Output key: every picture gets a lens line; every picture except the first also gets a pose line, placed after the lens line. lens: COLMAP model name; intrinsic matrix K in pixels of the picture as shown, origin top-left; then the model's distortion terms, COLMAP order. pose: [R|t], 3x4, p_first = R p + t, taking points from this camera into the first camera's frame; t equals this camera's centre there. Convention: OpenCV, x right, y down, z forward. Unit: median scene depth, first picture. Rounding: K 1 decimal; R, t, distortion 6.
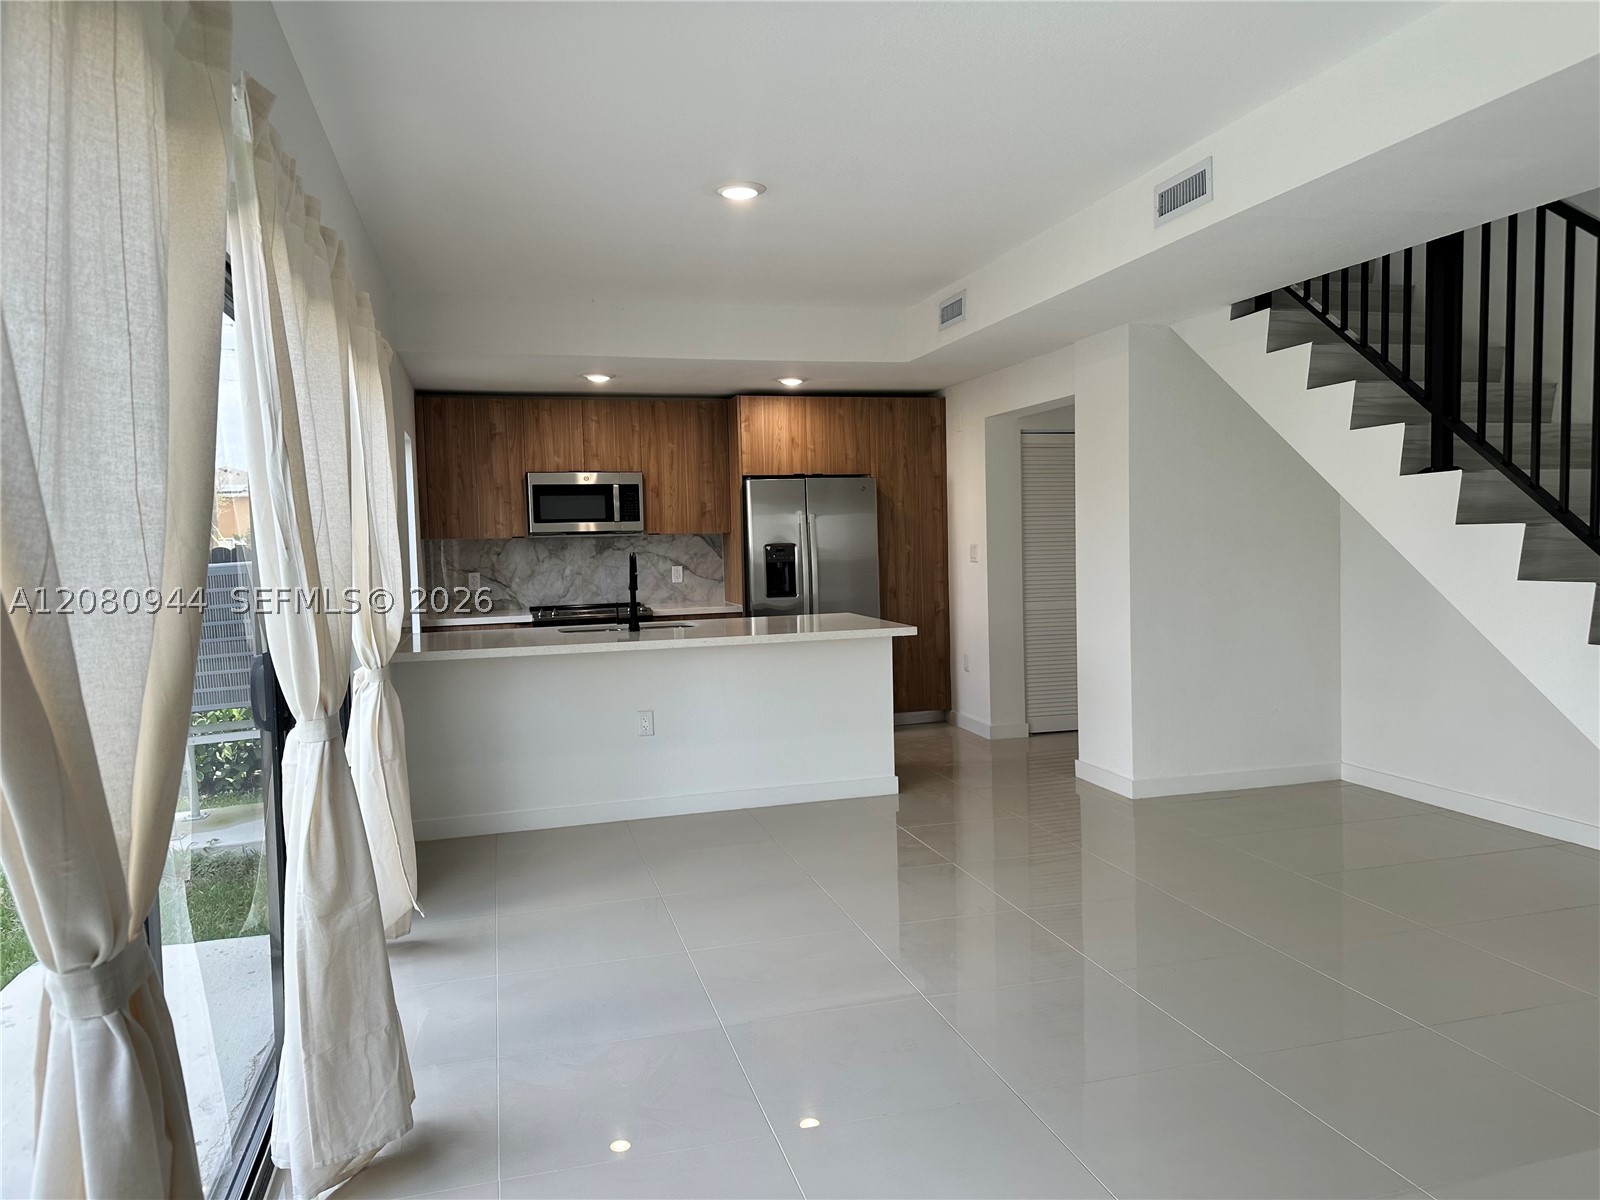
lens RADIAL K [[1127.0, 0, 800.0], [0, 1127.0, 600.0], [0, 0, 1]] dist [0.076700, -0.097059]
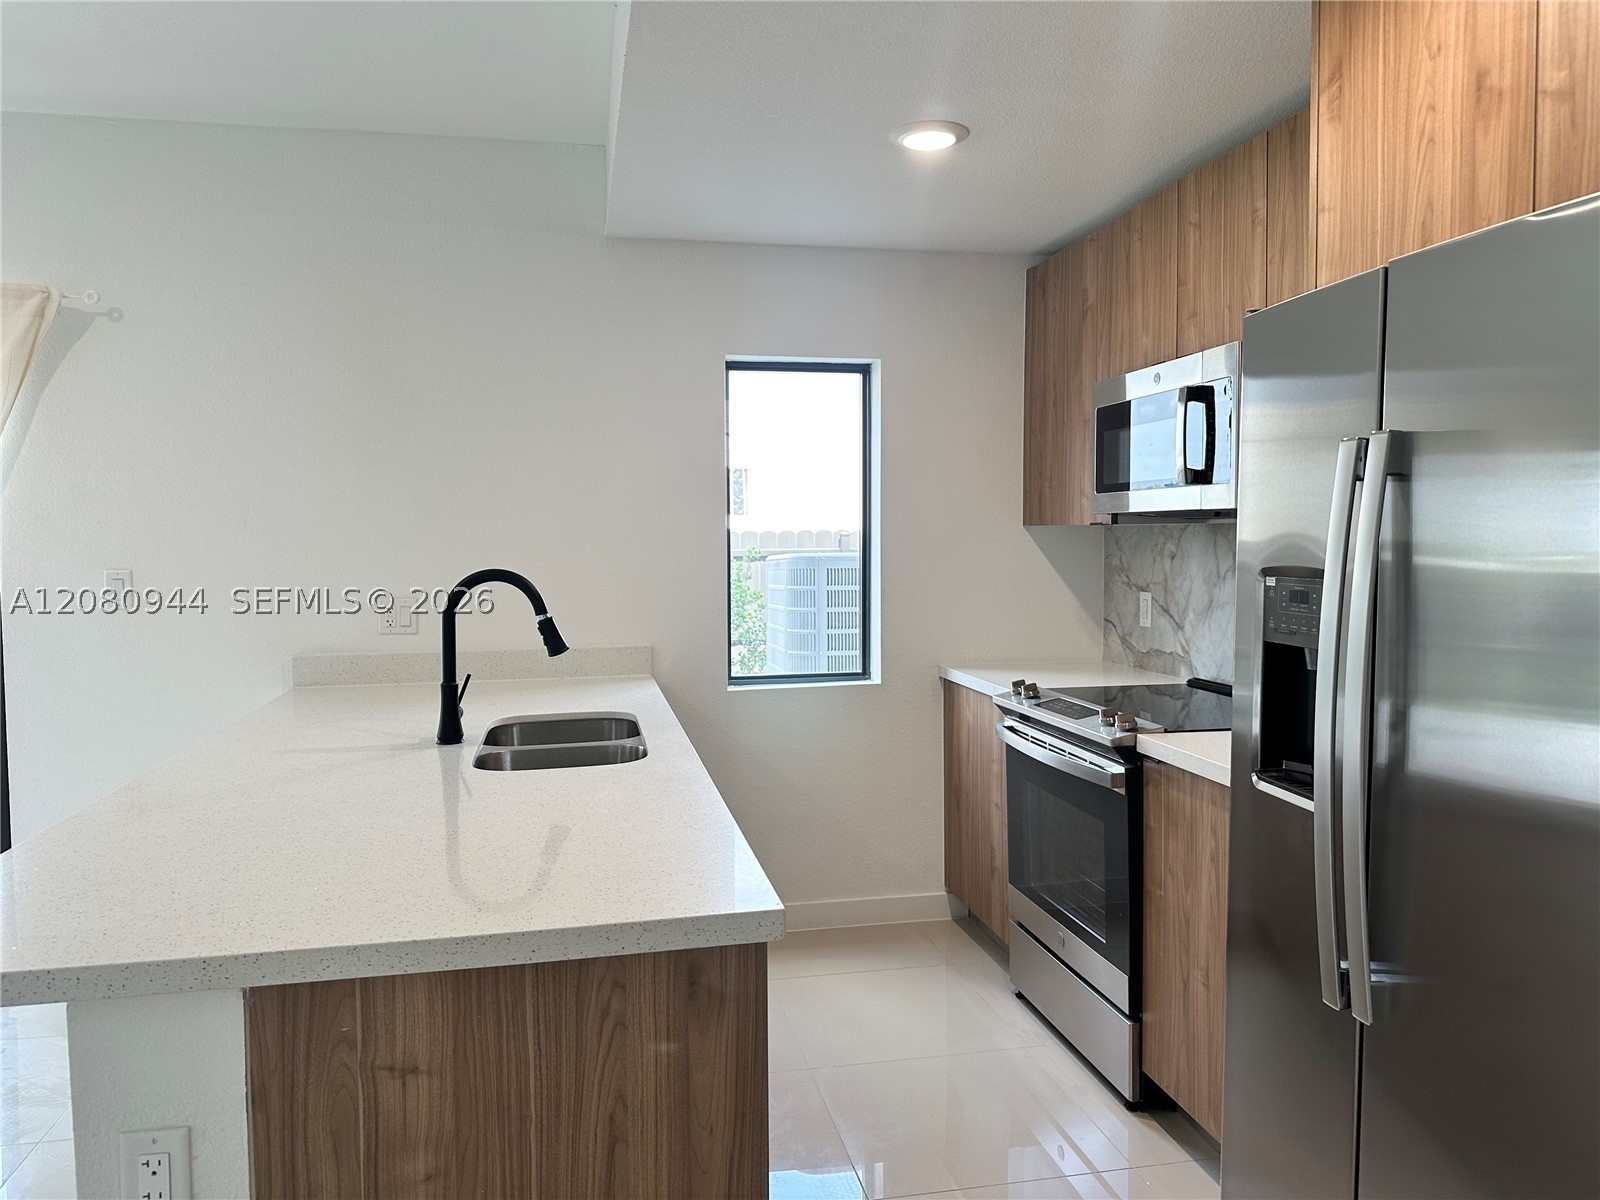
lens RADIAL K [[1127.0, 0, 800.0], [0, 1127.0, 600.0], [0, 0, 1]] dist [0.076700, -0.097059]
pose [[-0.059141, 0.085138, -0.994612, 0.222978], [-0.024417, 0.995935, 0.086703, -0.061805], [0.997951, 0.029413, -0.056822, 0.898611]]
